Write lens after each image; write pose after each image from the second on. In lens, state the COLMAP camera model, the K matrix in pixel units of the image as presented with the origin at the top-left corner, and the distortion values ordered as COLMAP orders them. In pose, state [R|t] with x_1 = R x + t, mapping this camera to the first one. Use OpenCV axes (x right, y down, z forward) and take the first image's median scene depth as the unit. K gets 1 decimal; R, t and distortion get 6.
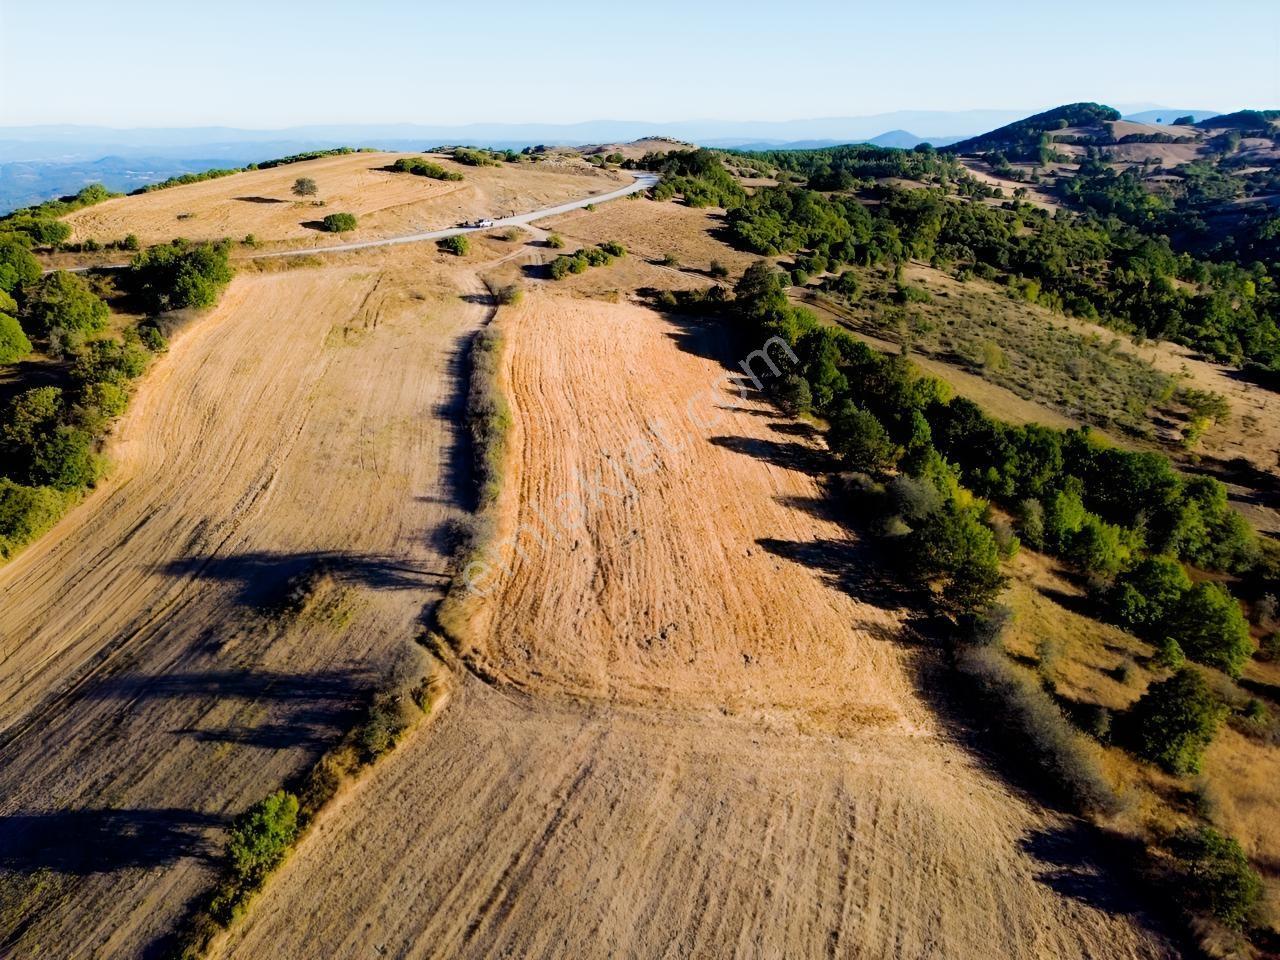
lens RADIAL K [[893.1, 0, 631.4], [0, 893.1, 484.3], [0, 0, 1]] dist [0.065521, -0.061472]
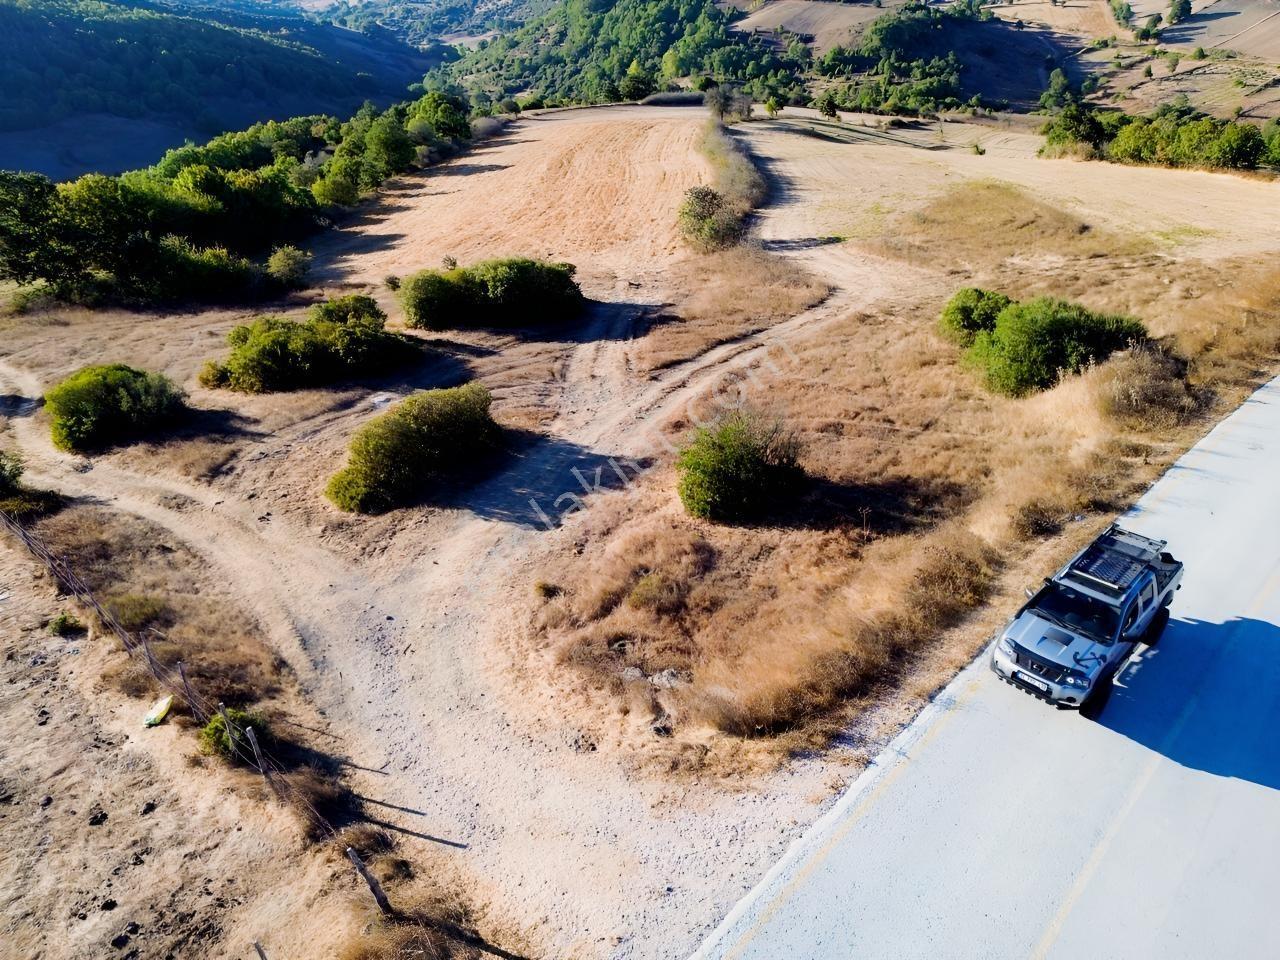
lens RADIAL K [[893.1, 0, 634.6], [0, 893.1, 480.0], [0, 0, 1]] dist [0.065521, -0.061472]
pose [[-0.985183, -0.081536, 0.150888, -0.243832], [0.072122, 0.601245, 0.795804, -0.654079], [-0.155607, 0.794894, -0.586455, 1.883529]]
